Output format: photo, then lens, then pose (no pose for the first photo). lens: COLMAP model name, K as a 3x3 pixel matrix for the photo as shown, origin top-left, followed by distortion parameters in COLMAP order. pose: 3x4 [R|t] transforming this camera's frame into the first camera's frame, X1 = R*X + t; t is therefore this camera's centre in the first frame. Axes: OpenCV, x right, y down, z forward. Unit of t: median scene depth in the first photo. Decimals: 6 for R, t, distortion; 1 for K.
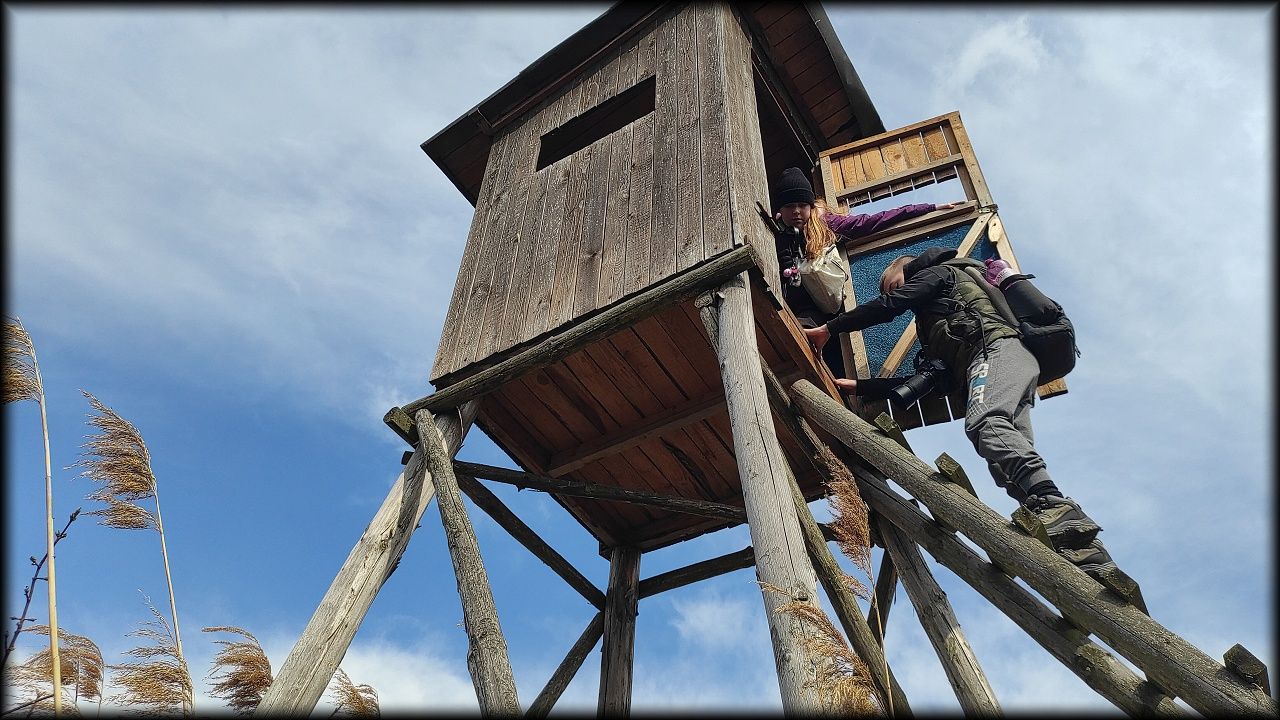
lens RADIAL K [[909.5, 0, 640.0], [0, 909.5, 360.0], [0, 0, 1]] dist [0.047062, -0.000604]
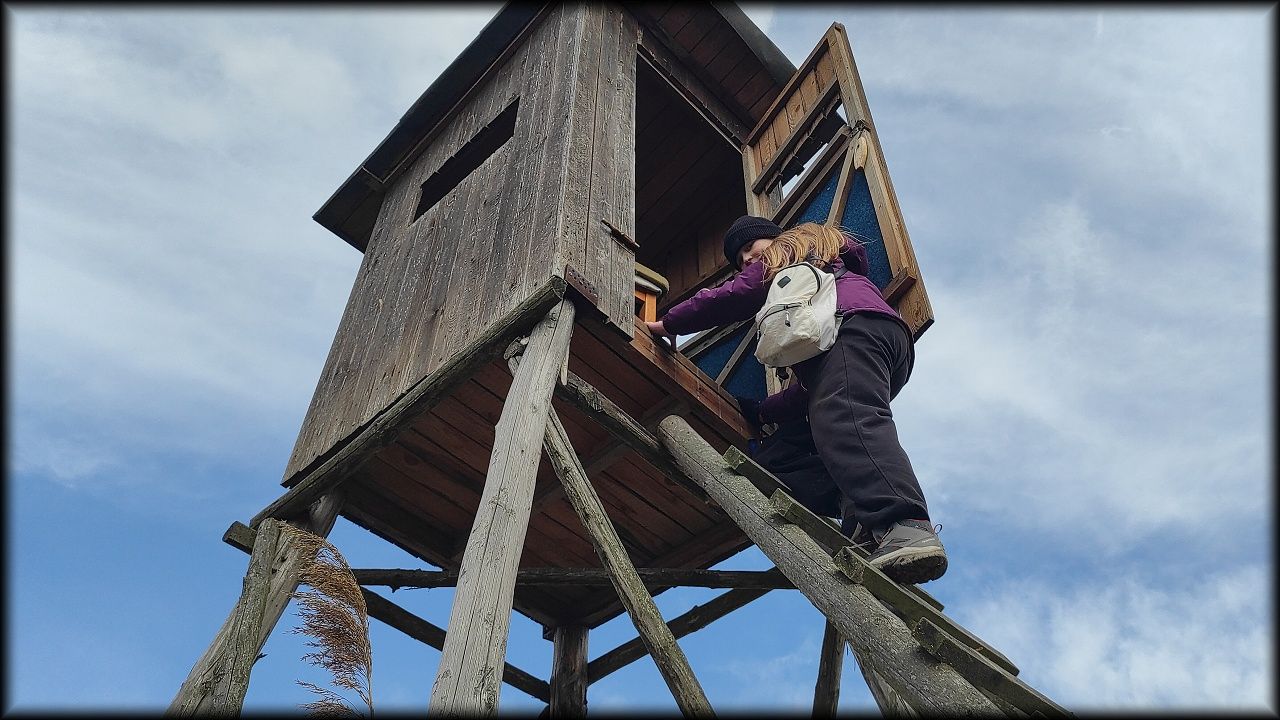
lens RADIAL K [[973.4, 0, 640.0], [0, 973.4, 360.0], [0, 0, 1]] dist [0.038428, -0.000785]
pose [[0.981718, -0.170996, -0.083605, 0.188156], [0.168478, 0.985035, -0.036351, -0.001842], [0.088570, 0.021601, 0.995836, 0.067133]]
